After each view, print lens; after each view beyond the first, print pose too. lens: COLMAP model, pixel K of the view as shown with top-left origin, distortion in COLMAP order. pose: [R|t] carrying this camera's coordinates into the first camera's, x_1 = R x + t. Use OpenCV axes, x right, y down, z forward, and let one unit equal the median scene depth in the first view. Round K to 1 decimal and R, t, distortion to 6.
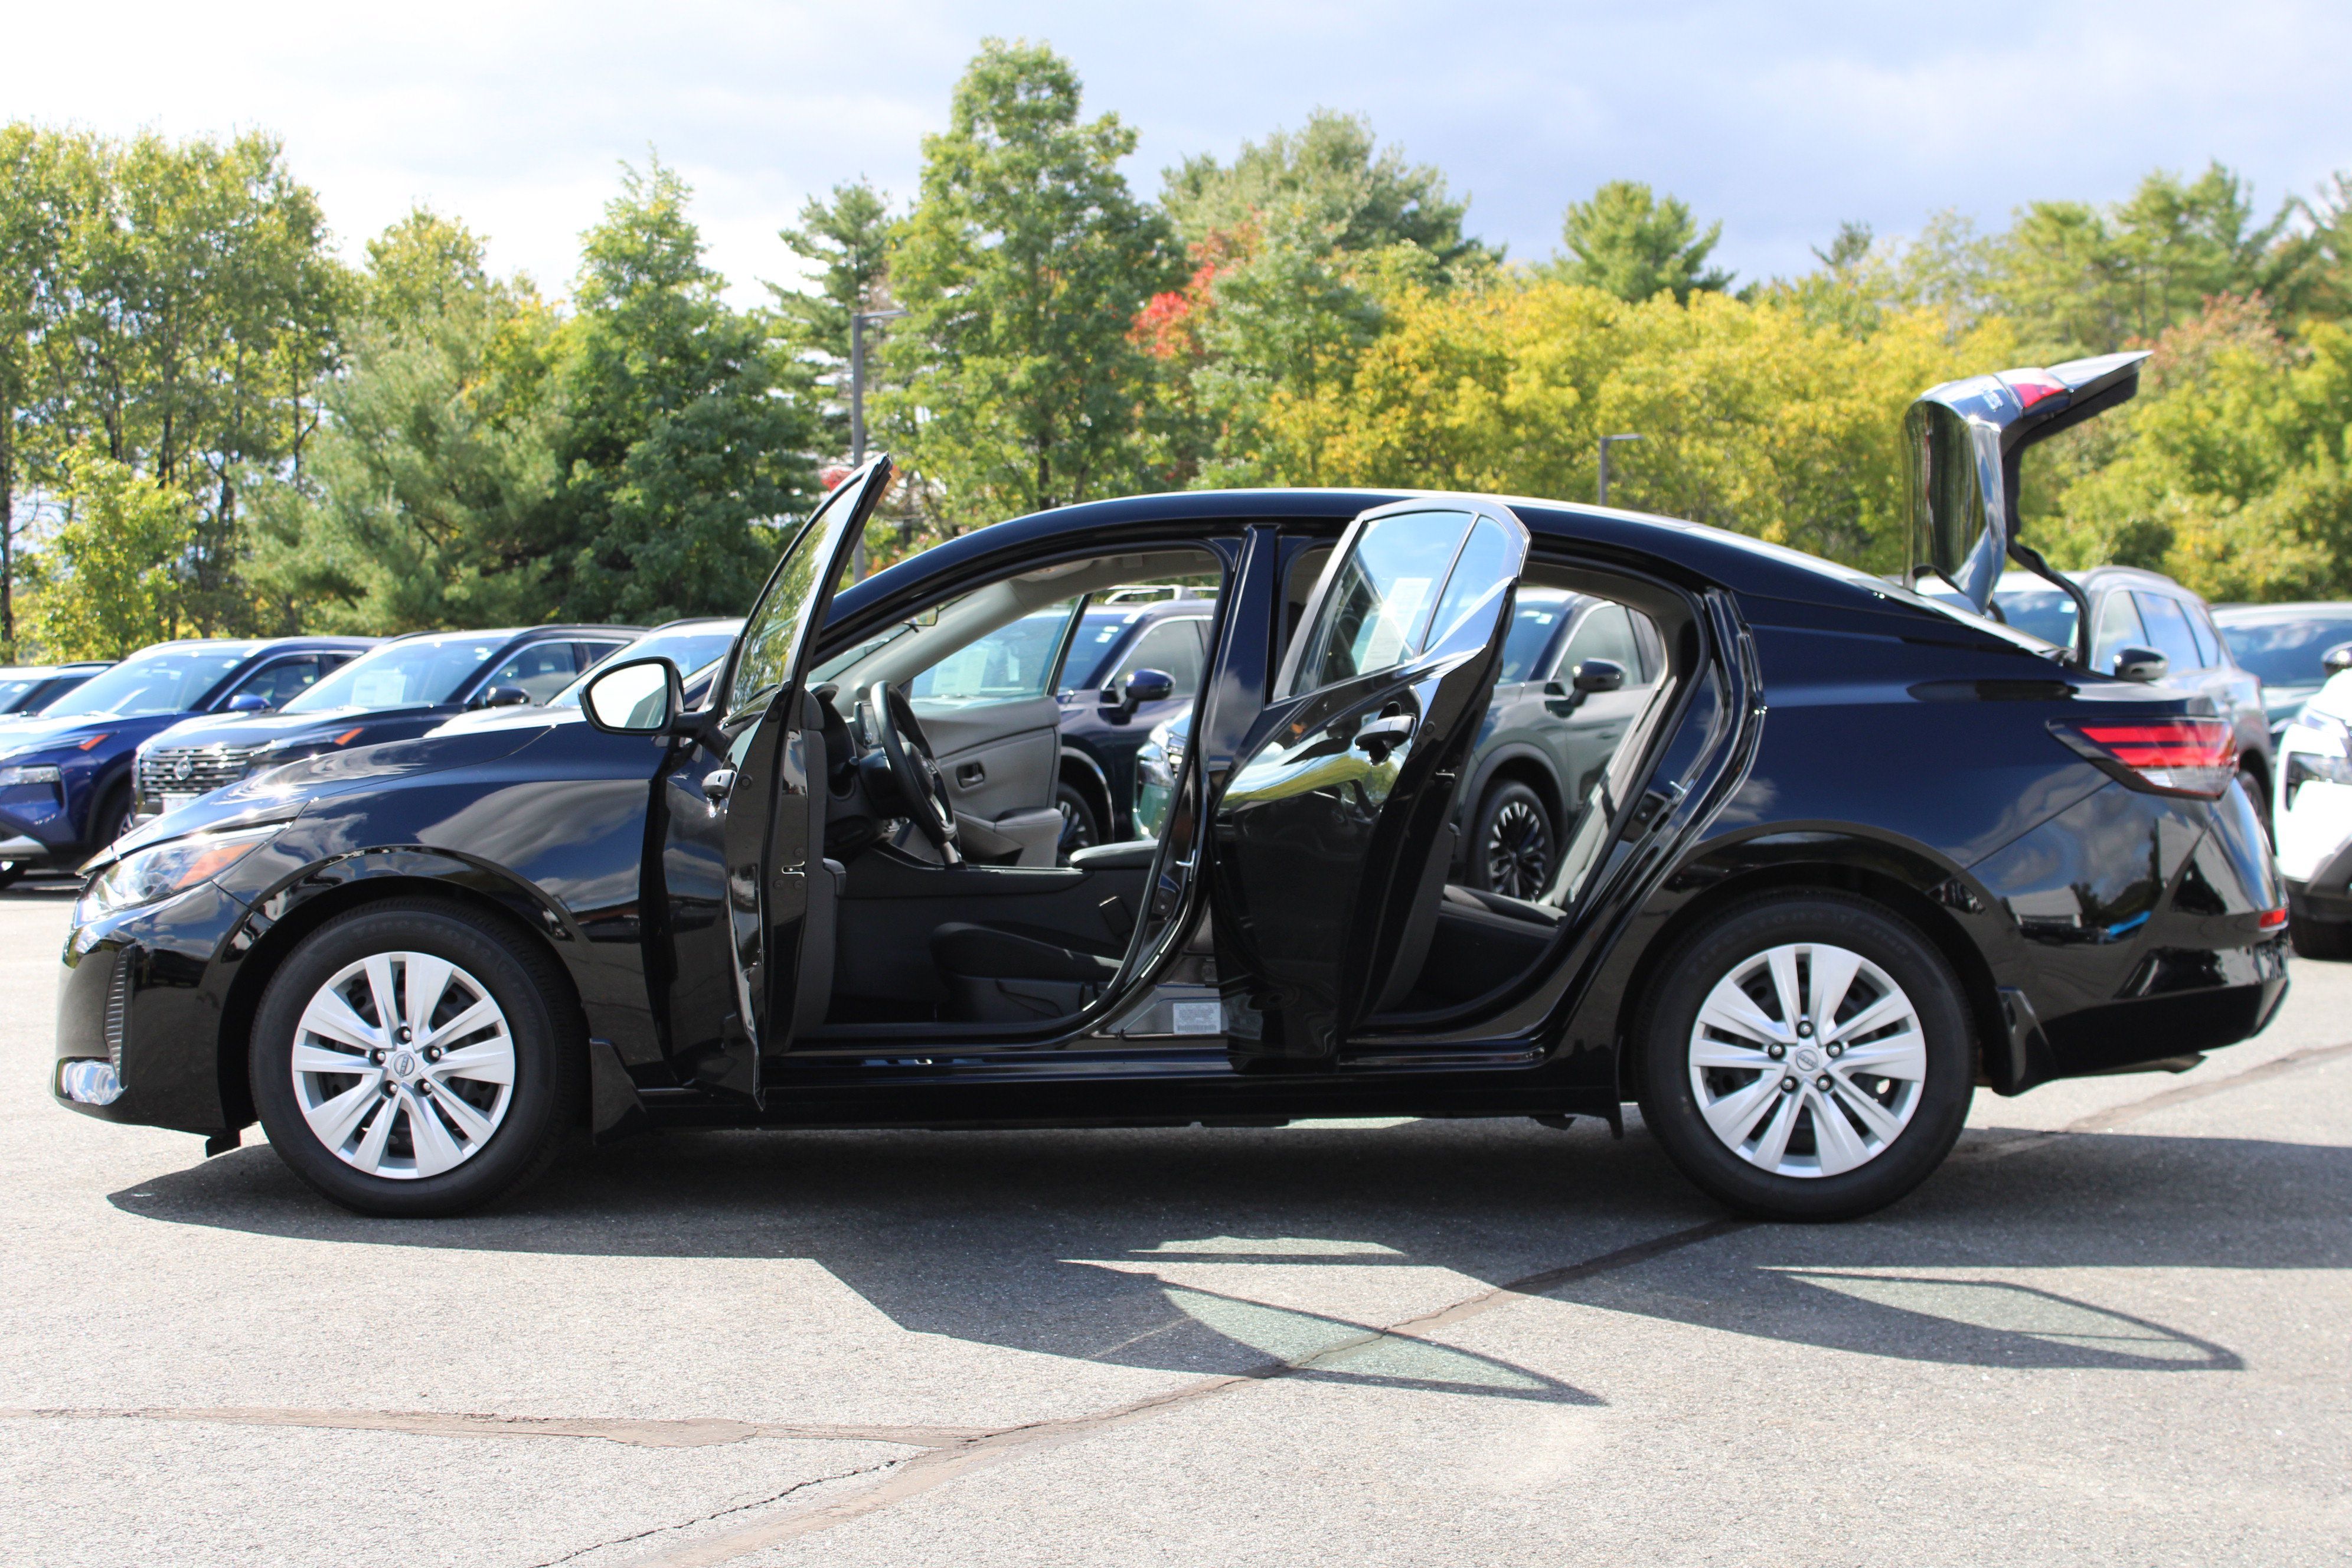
lens RADIAL K [[3888.4, 0, 1176.0], [0, 3888.4, 784.0], [0, 0, 1]] dist [-0.016751, 0.045038]
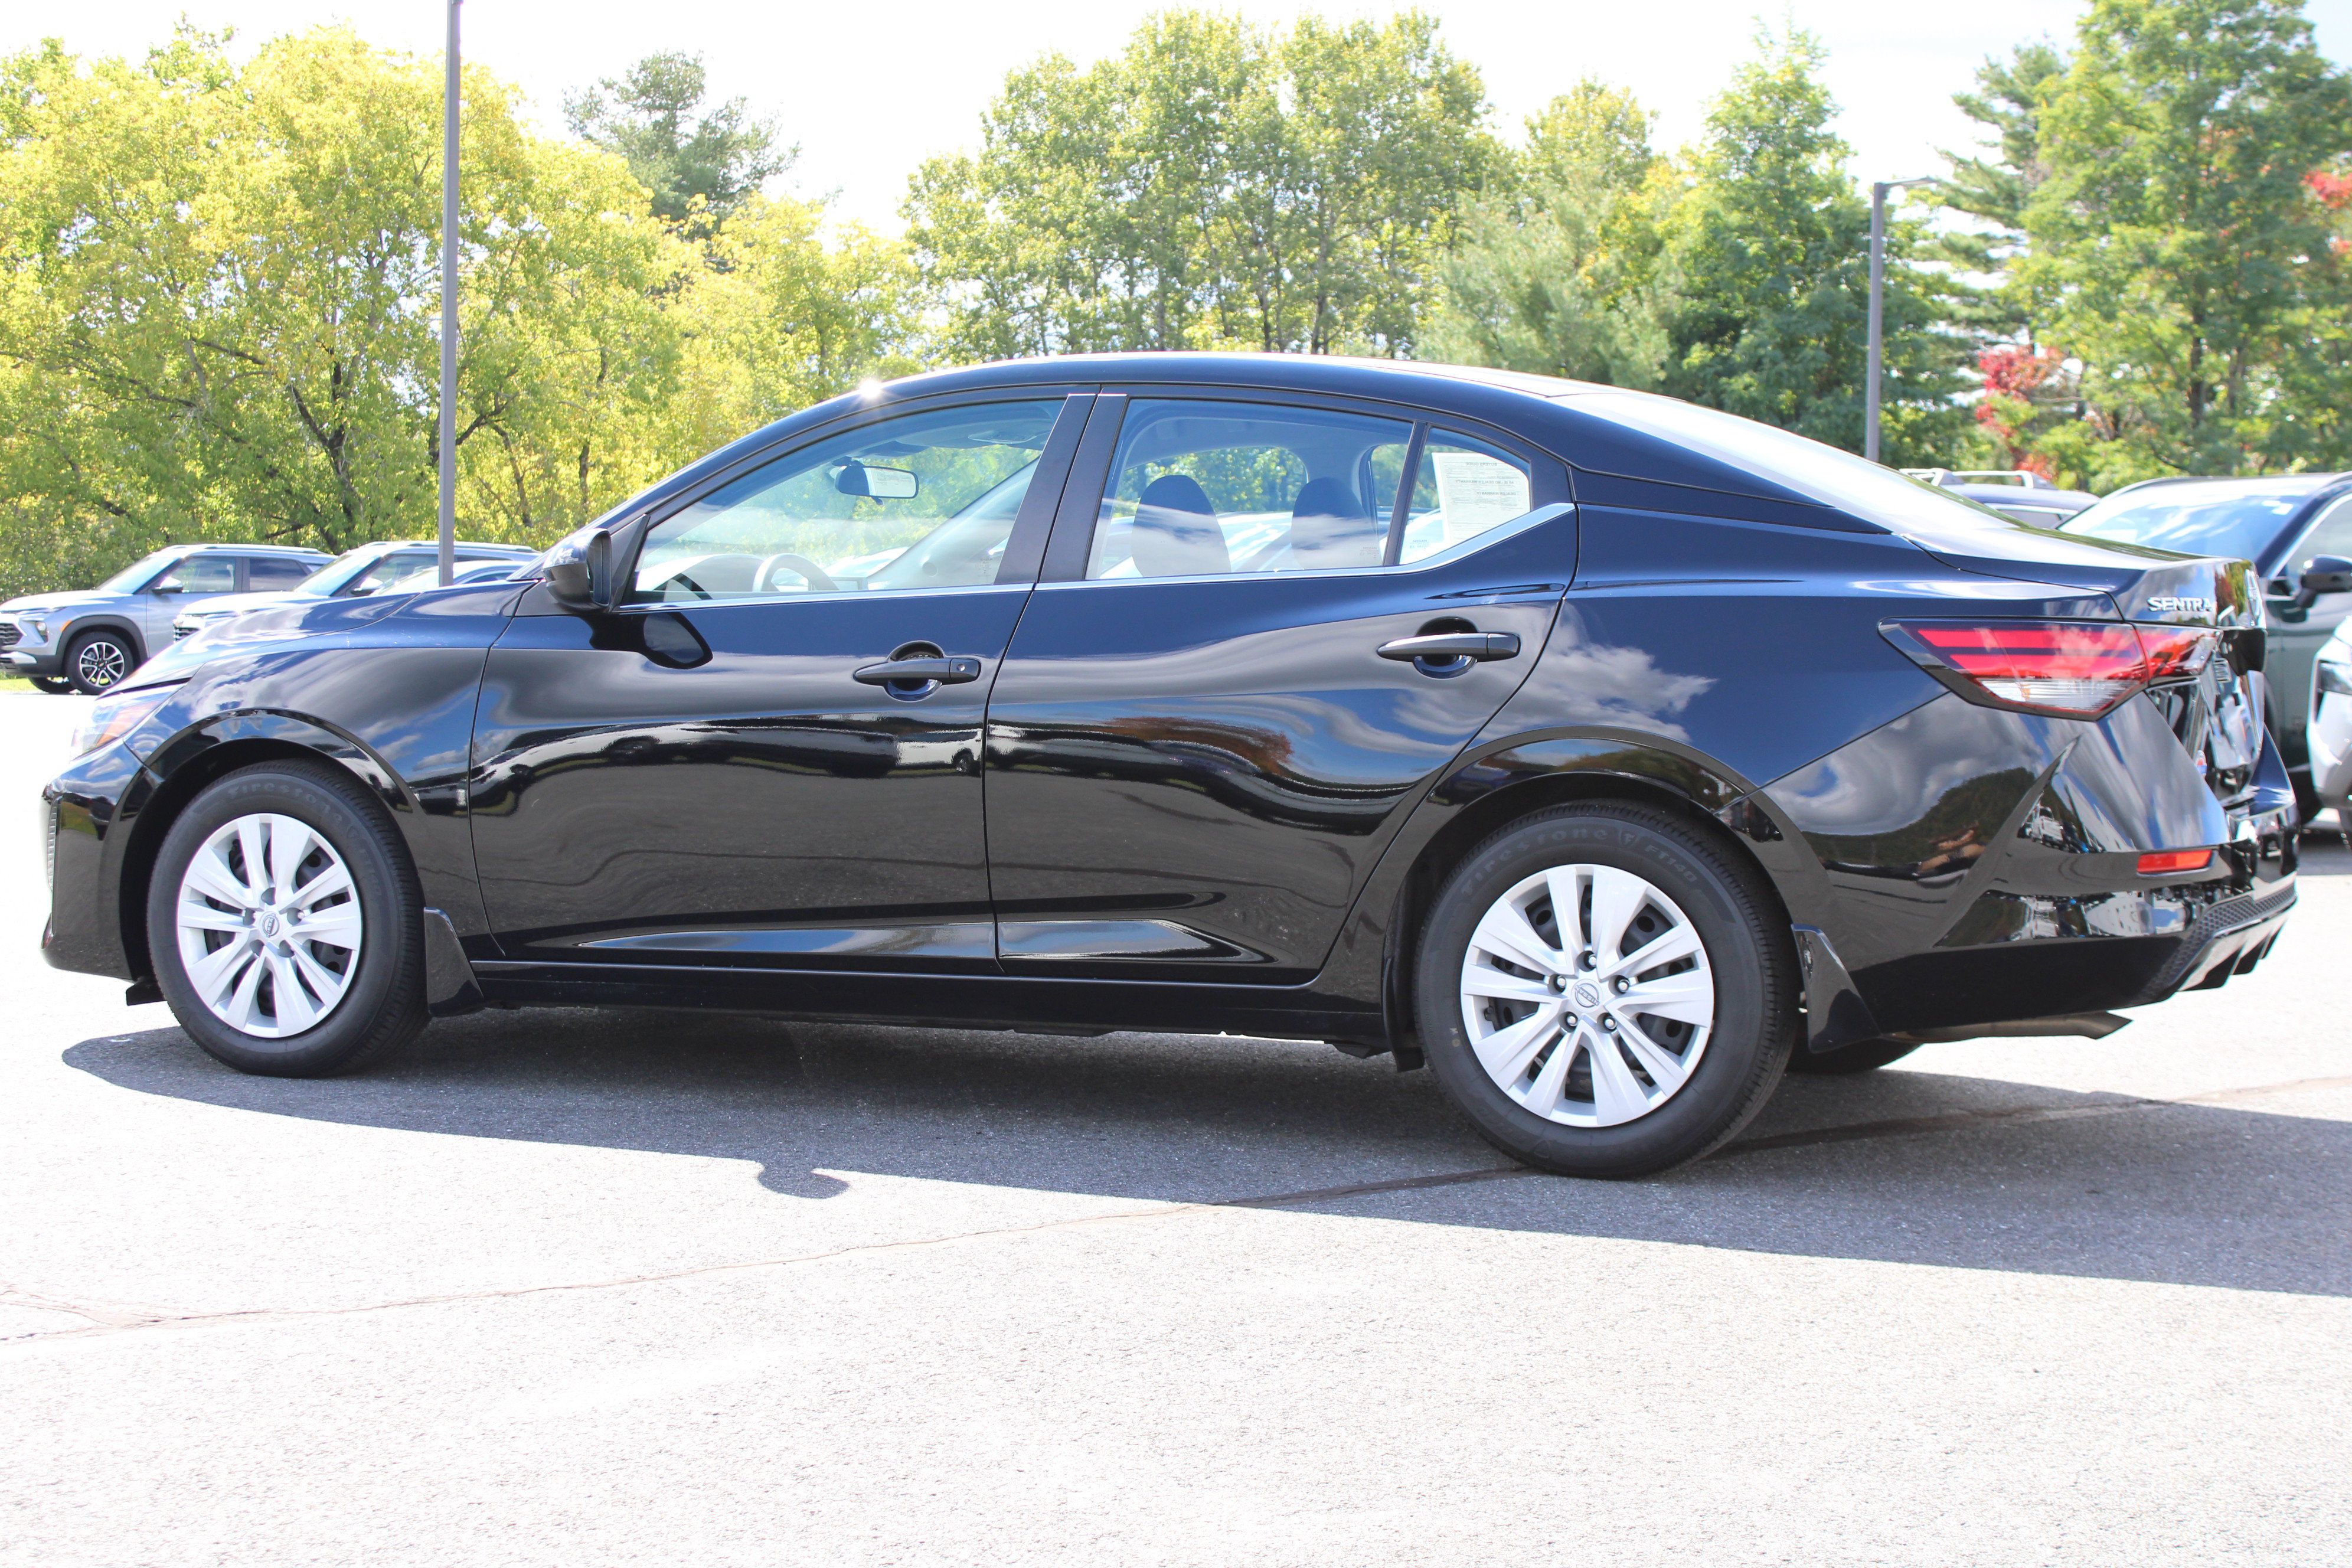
lens RADIAL K [[3981.4, 0, 1176.0], [0, 3981.4, 784.0], [0, 0, 1]] dist [0.079300, -0.155327]
pose [[0.939711, 0.036789, -0.339985, 0.135488], [-0.027573, 0.999111, 0.031899, -0.001374], [0.340856, -0.020601, 0.939890, 0.038891]]
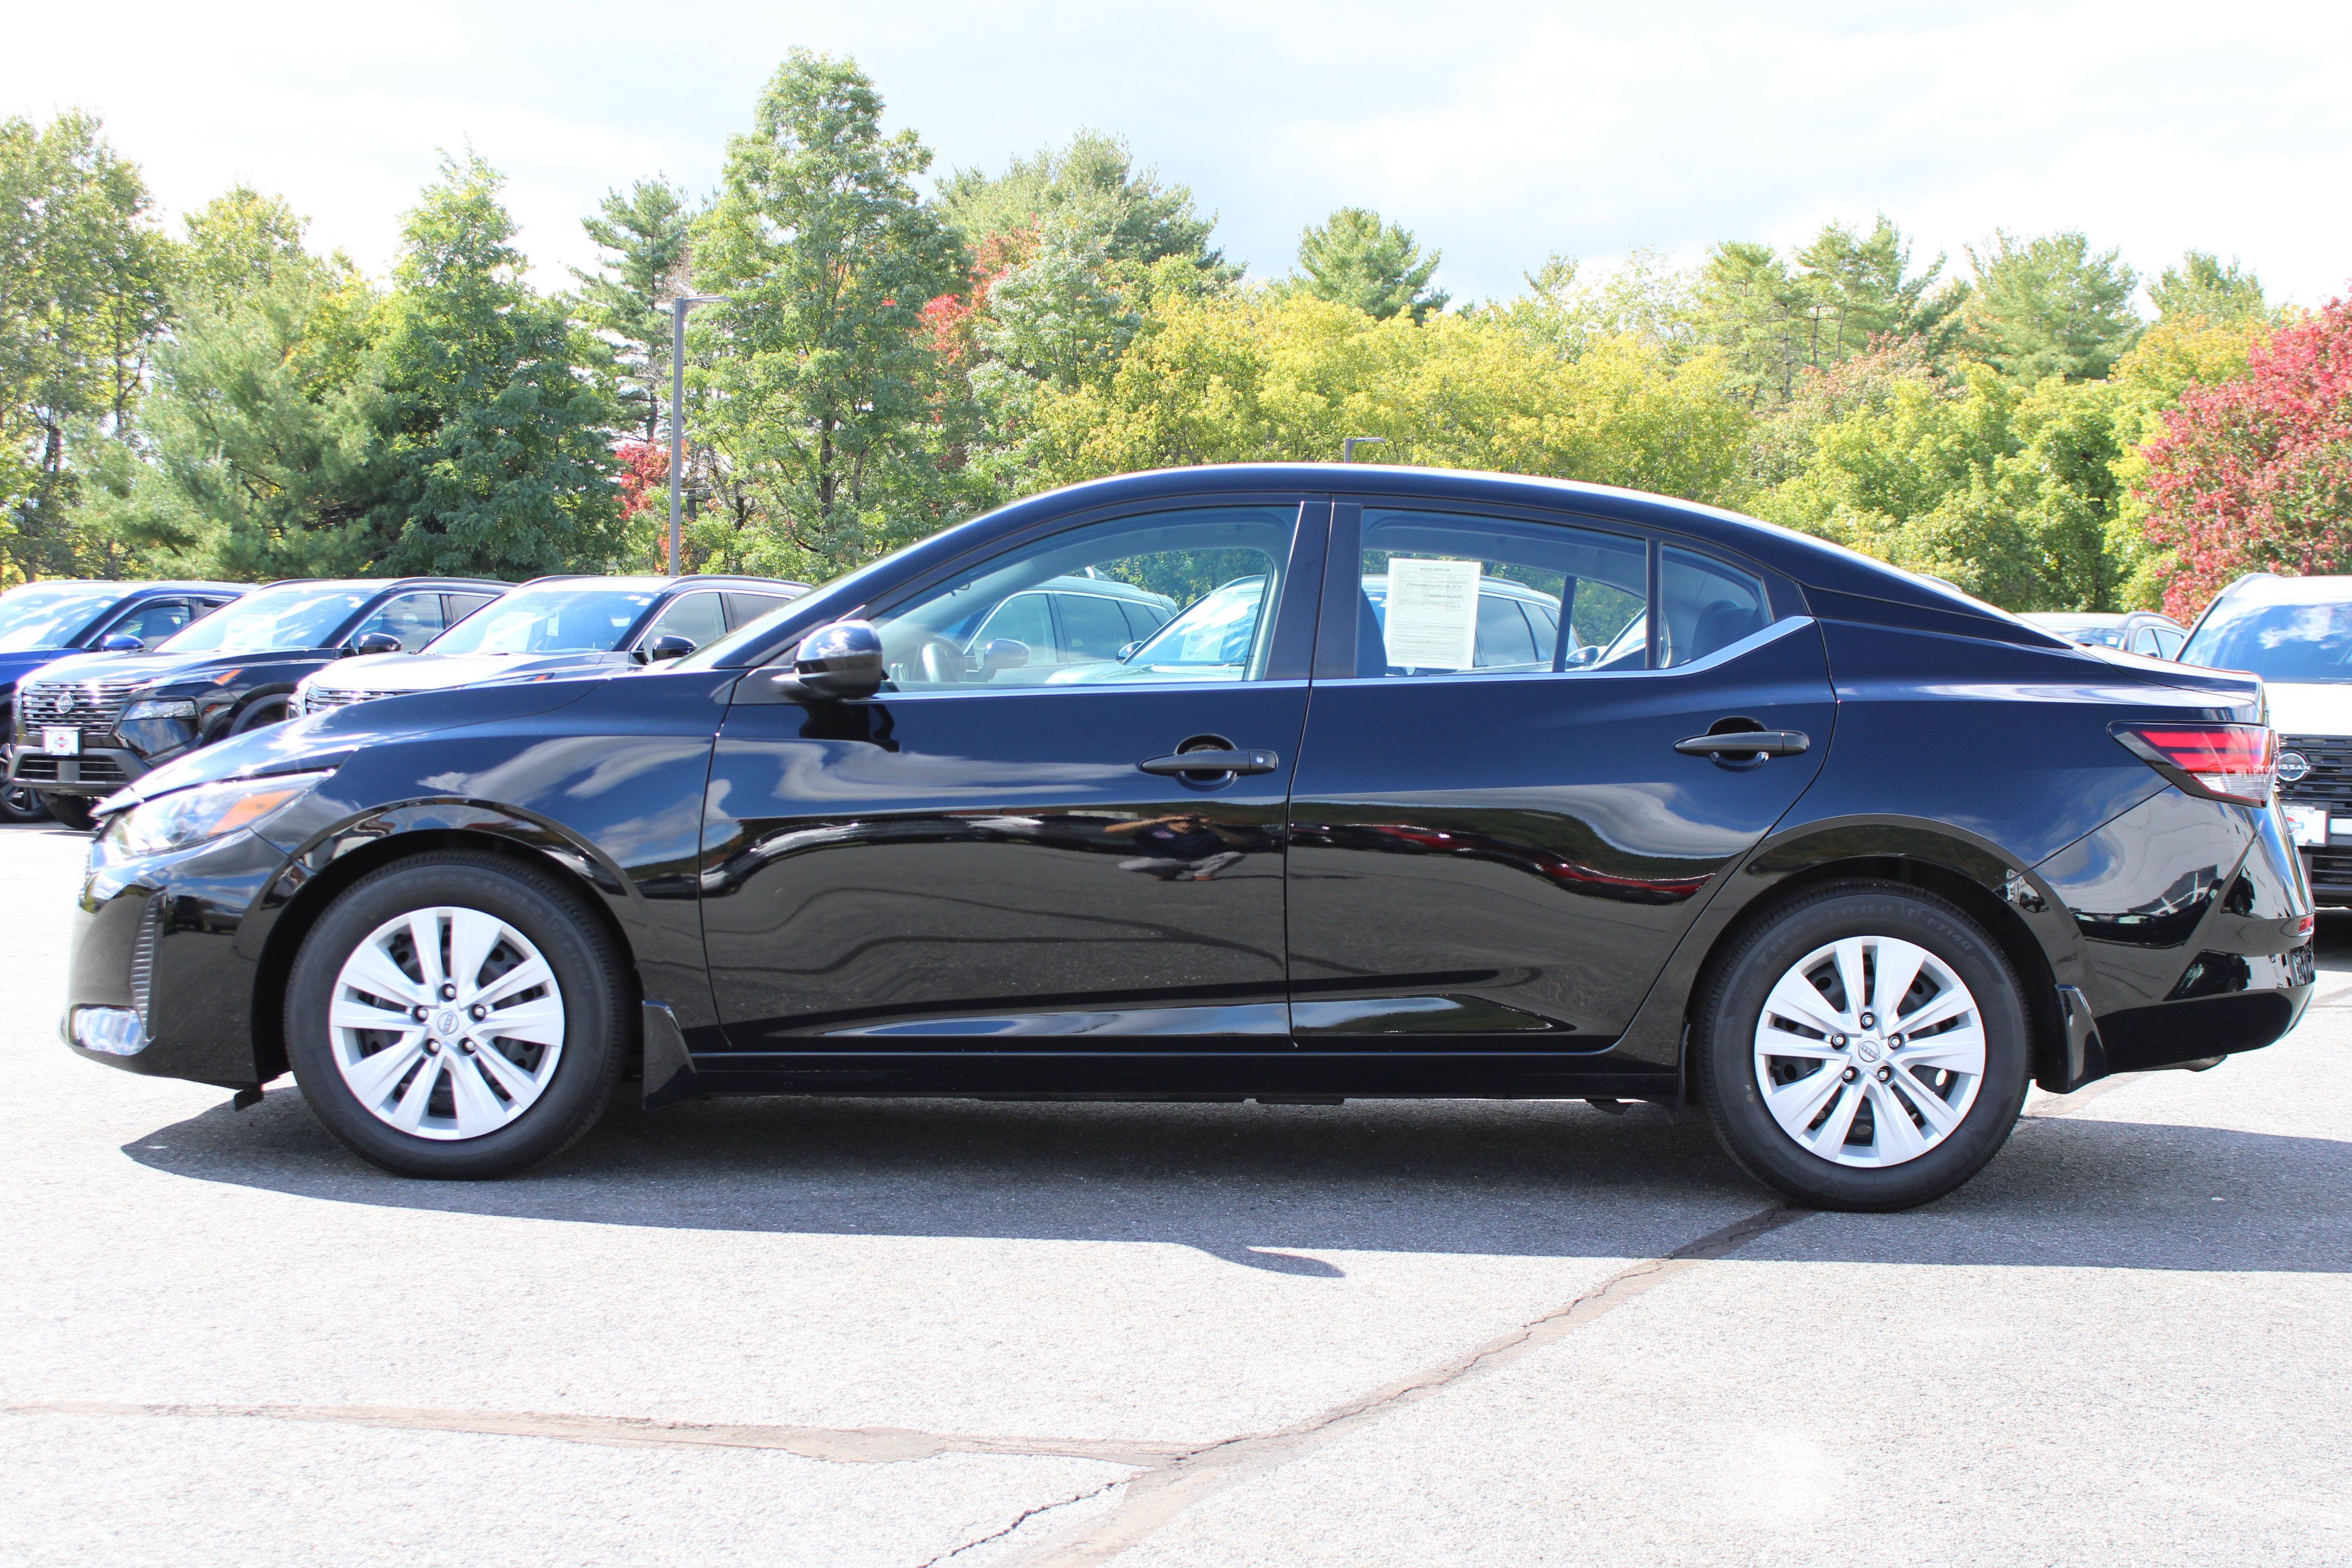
lens RADIAL K [[3465.3, 0, 1200.5], [0, 3465.3, 846.1], [0, 0, 1]] dist [-0.037178, 0.074103]
pose [[0.995398, 0.027351, 0.091843, -0.033325], [-0.030058, 0.999150, 0.028219, -0.000804], [-0.090993, -0.030849, 0.995374, 0.043917]]
